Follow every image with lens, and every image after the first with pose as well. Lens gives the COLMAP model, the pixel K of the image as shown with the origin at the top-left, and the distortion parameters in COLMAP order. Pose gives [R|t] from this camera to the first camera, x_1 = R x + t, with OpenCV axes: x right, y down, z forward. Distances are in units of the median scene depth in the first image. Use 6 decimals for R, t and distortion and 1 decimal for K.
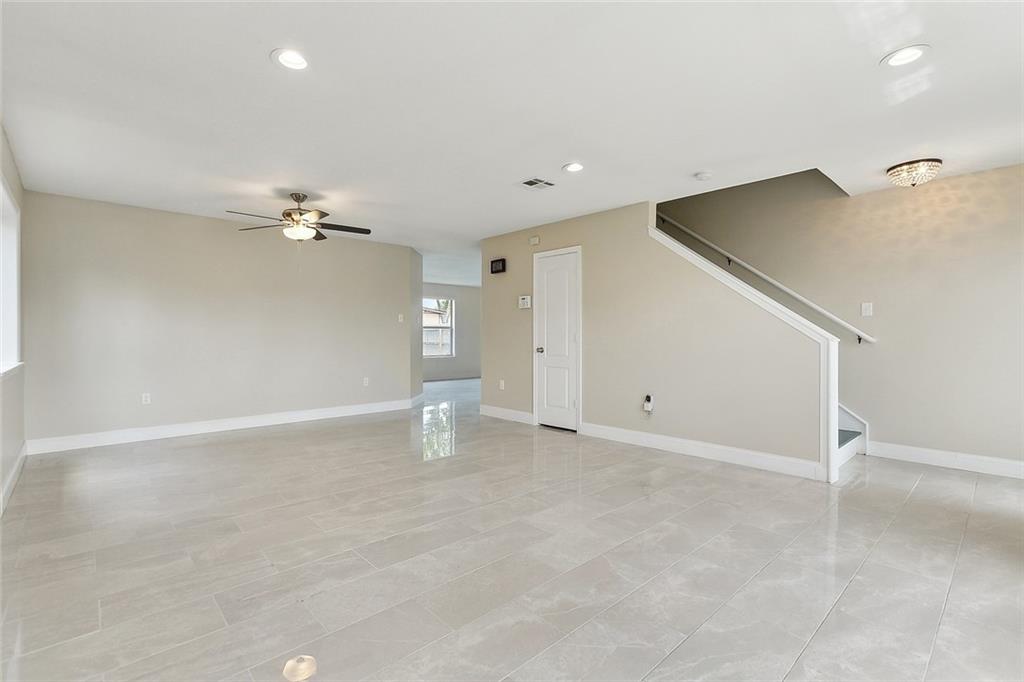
lens RADIAL K [[468.1, 0, 515.1], [0, 468.1, 335.7], [0, 0, 1]] dist [-0.001893, -0.000591]
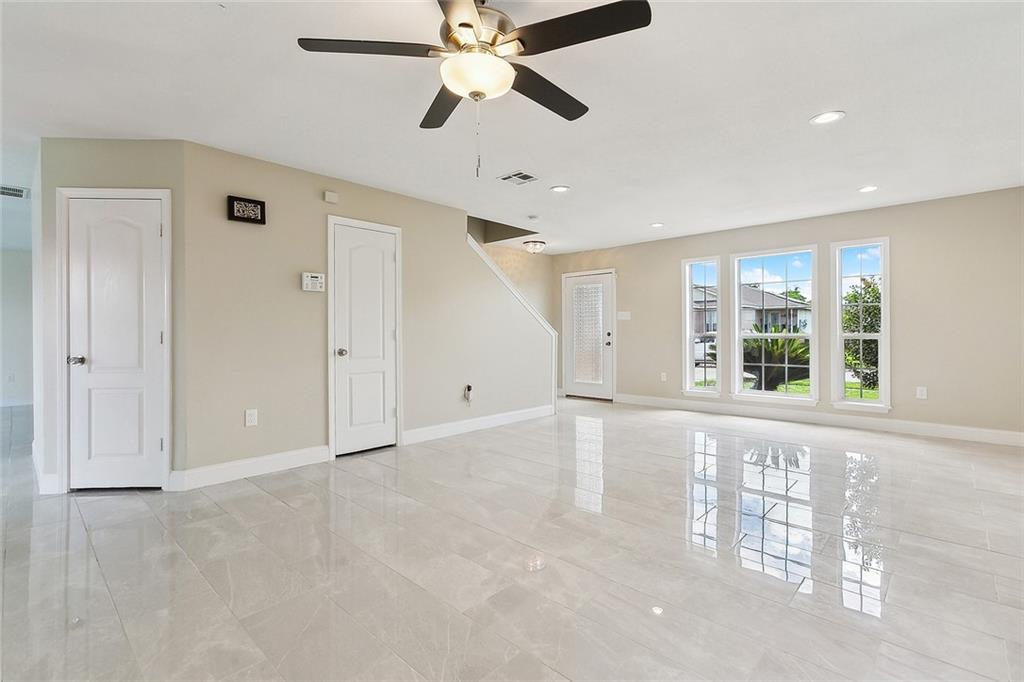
lens RADIAL K [[468.1, 0, 511.9], [0, 468.1, 338.5], [0, 0, 1]] dist [-0.001893, -0.000591]
pose [[-0.043961, -0.005478, 0.999018, -0.683765], [0.015289, 0.999864, 0.006155, 0.009125], [-0.998916, 0.015545, -0.043871, 0.775558]]
